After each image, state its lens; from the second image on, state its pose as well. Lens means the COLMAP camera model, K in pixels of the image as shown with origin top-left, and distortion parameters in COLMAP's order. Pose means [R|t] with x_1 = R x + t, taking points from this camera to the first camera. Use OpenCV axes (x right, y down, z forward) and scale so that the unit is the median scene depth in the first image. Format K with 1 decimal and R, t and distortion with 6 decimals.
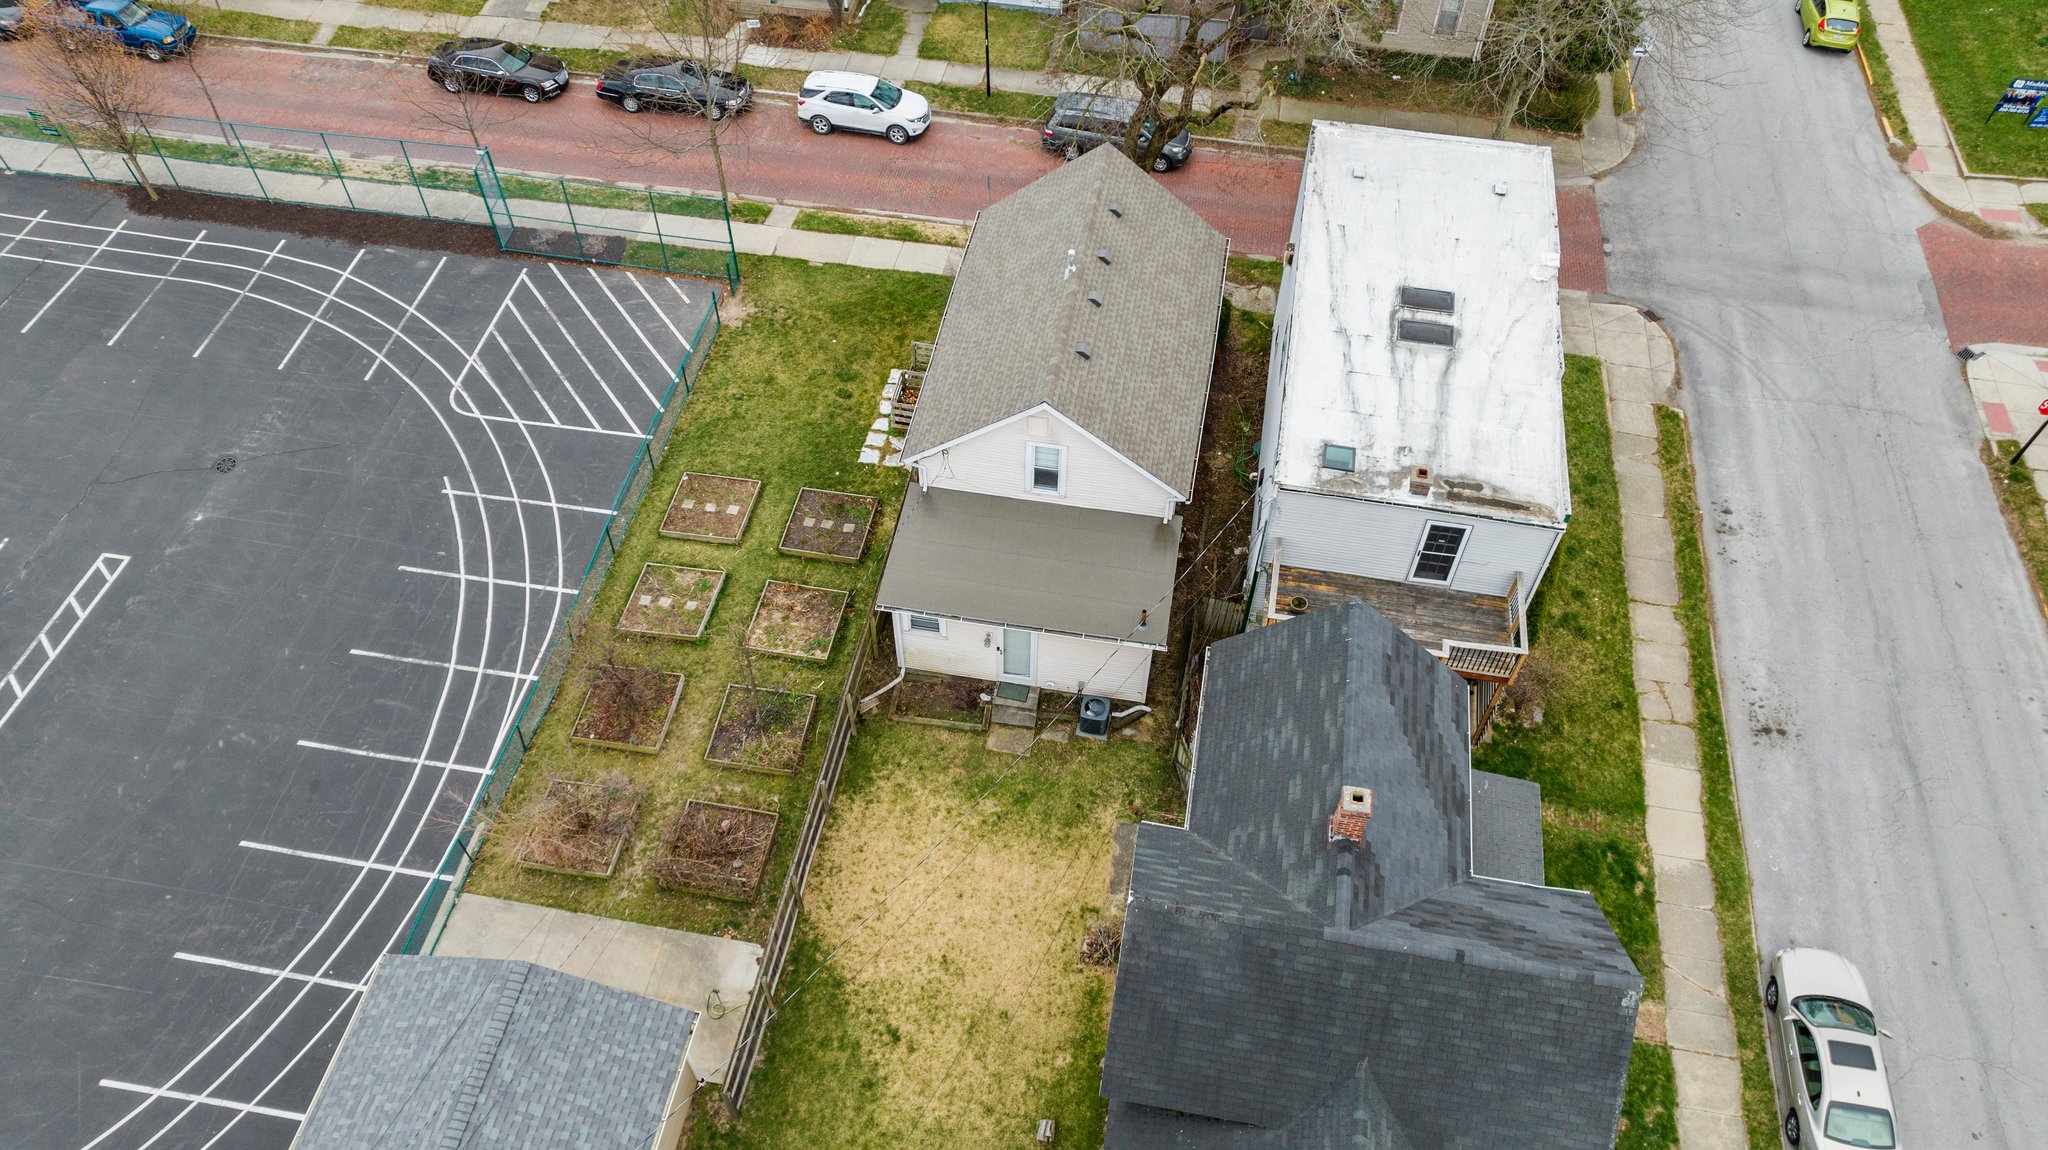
lens RADIAL K [[1448.6, 0, 1019.1], [0, 1448.6, 580.3], [0, 0, 1]] dist [-0.041570, 0.037509]
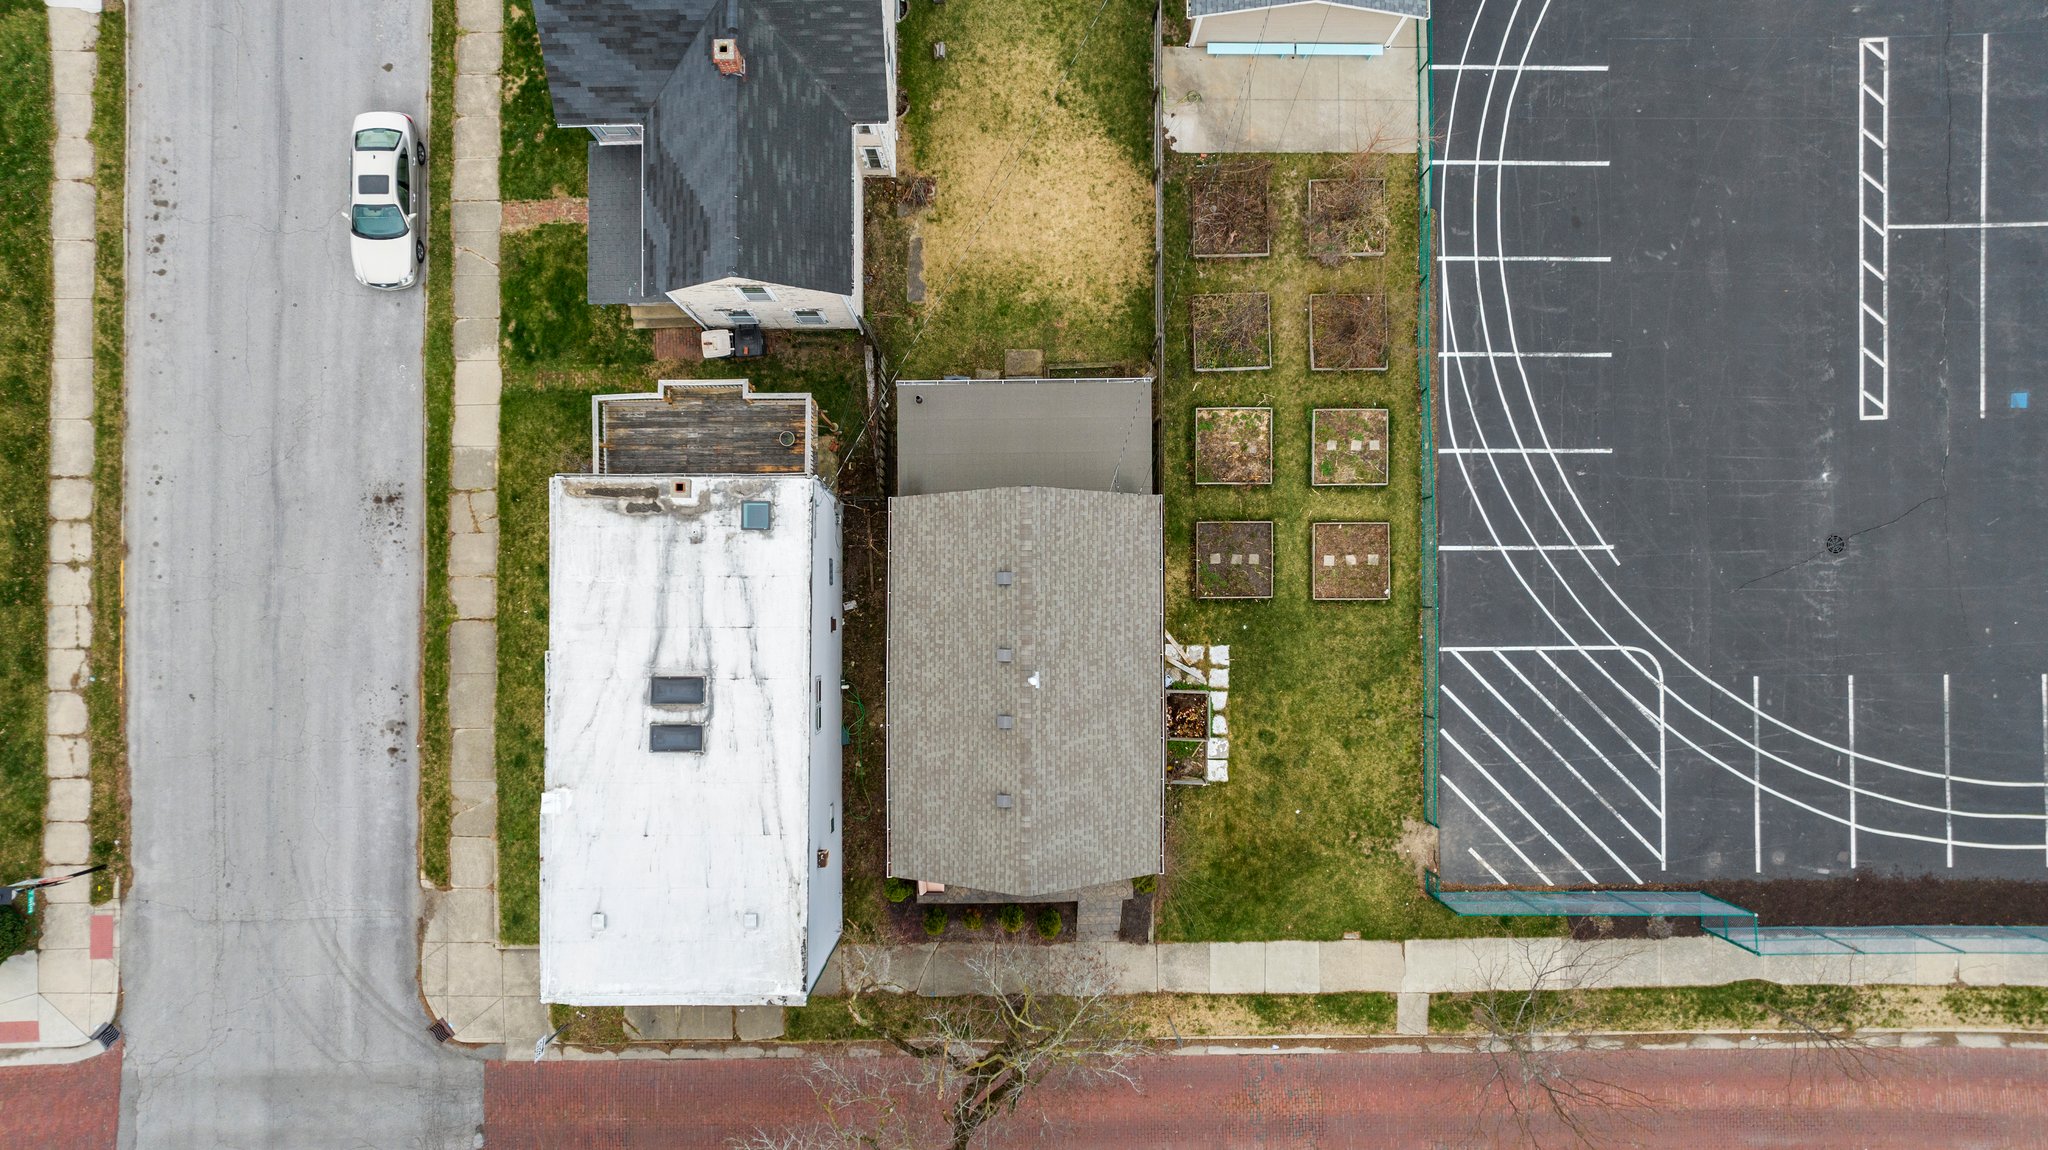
lens RADIAL K [[1448.6, 0, 1019.9], [0, 1448.6, 579.3], [0, 0, 1]] dist [-0.041570, 0.037509]
pose [[-0.983311, 0.181372, -0.014289, 0.042711], [-0.149300, -0.759555, 0.633077, -0.716445], [0.103970, 0.624645, 0.773957, 0.175857]]
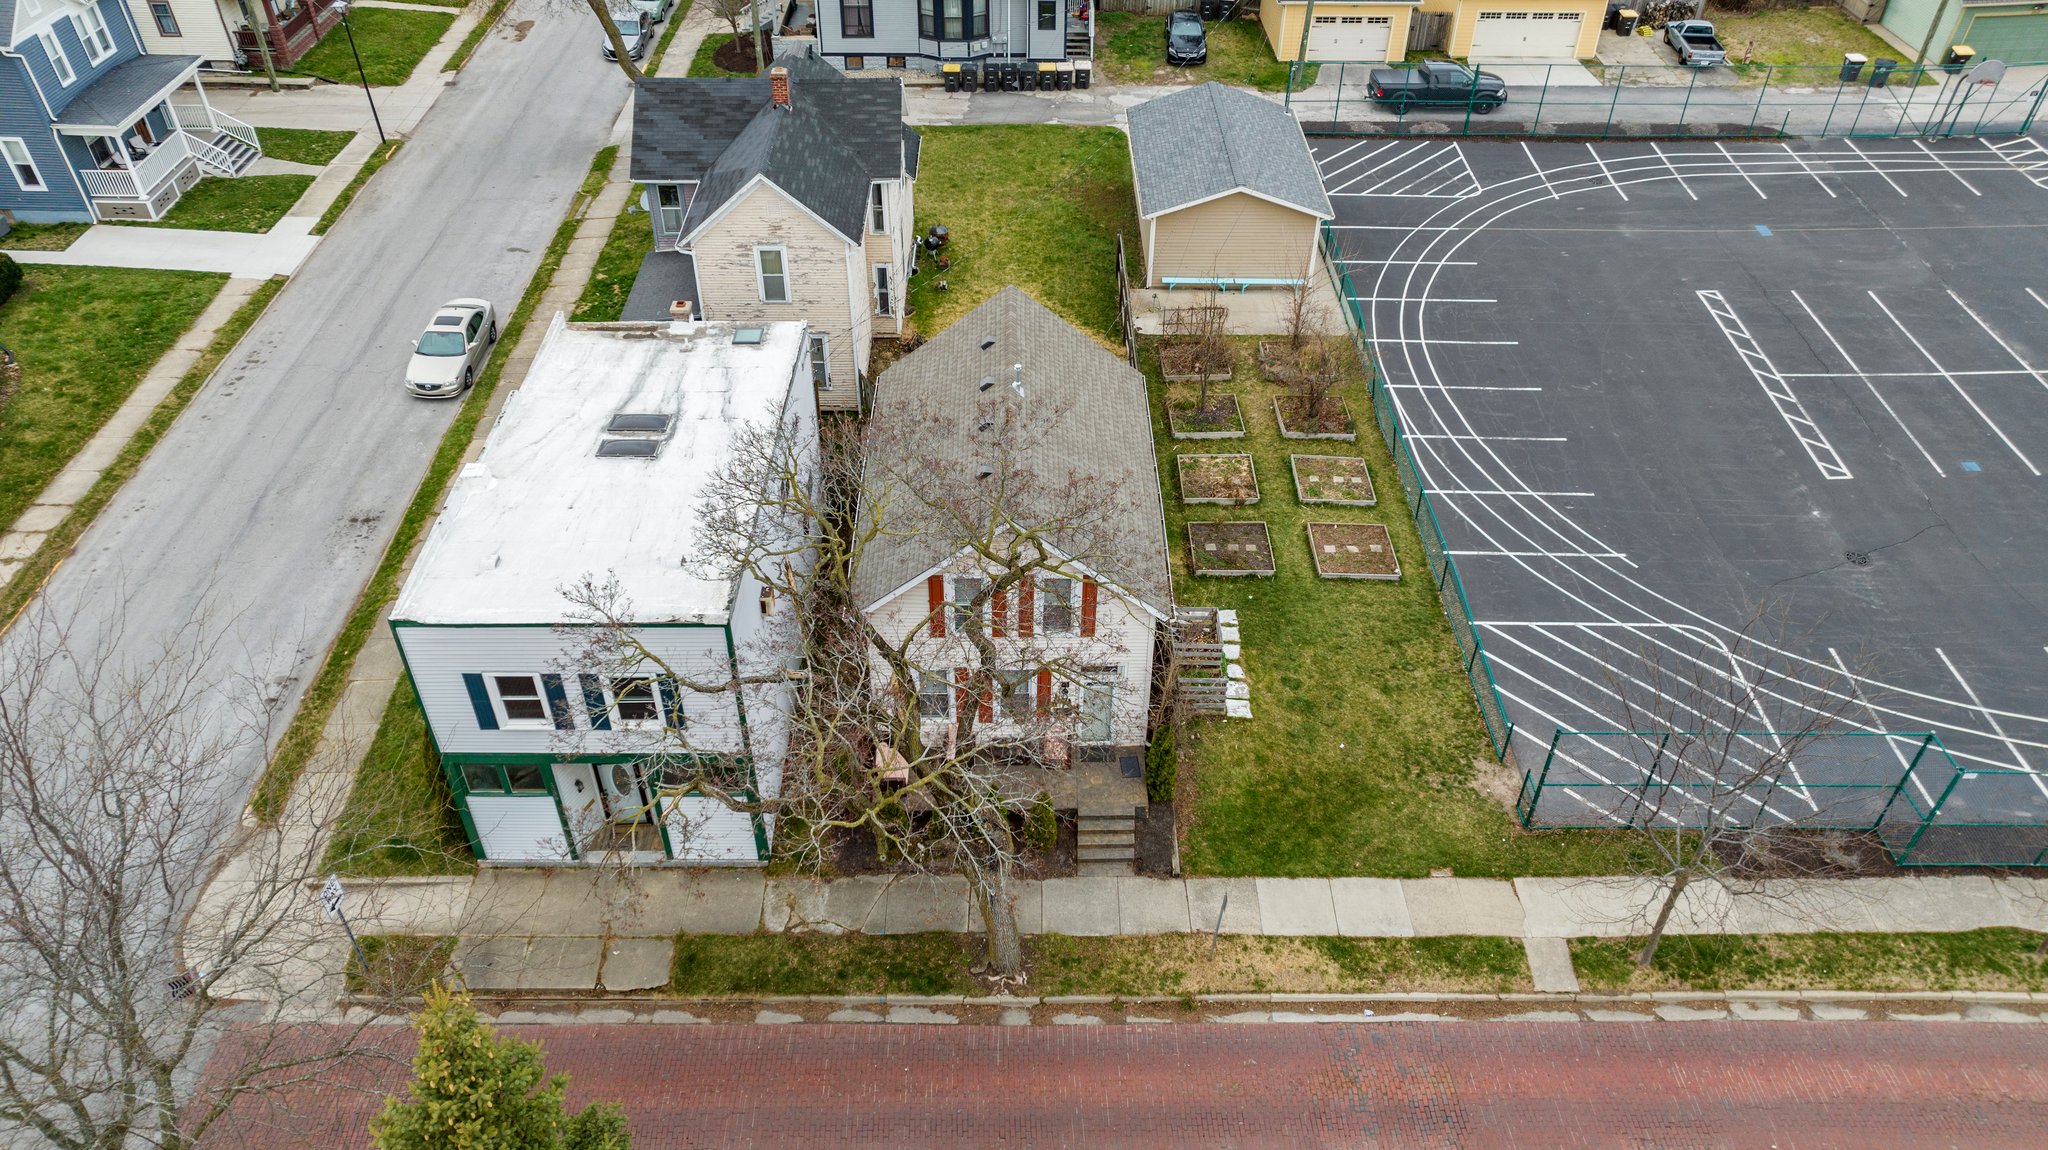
lens RADIAL K [[1448.6, 0, 1022.8], [0, 1448.6, 566.6], [0, 0, 1]] dist [-0.041570, 0.037509]
pose [[-0.982811, 0.108669, -0.149246, 0.169519], [-0.151864, -0.016173, 0.988269, -1.046244], [0.104980, 0.993946, 0.032398, 0.990727]]
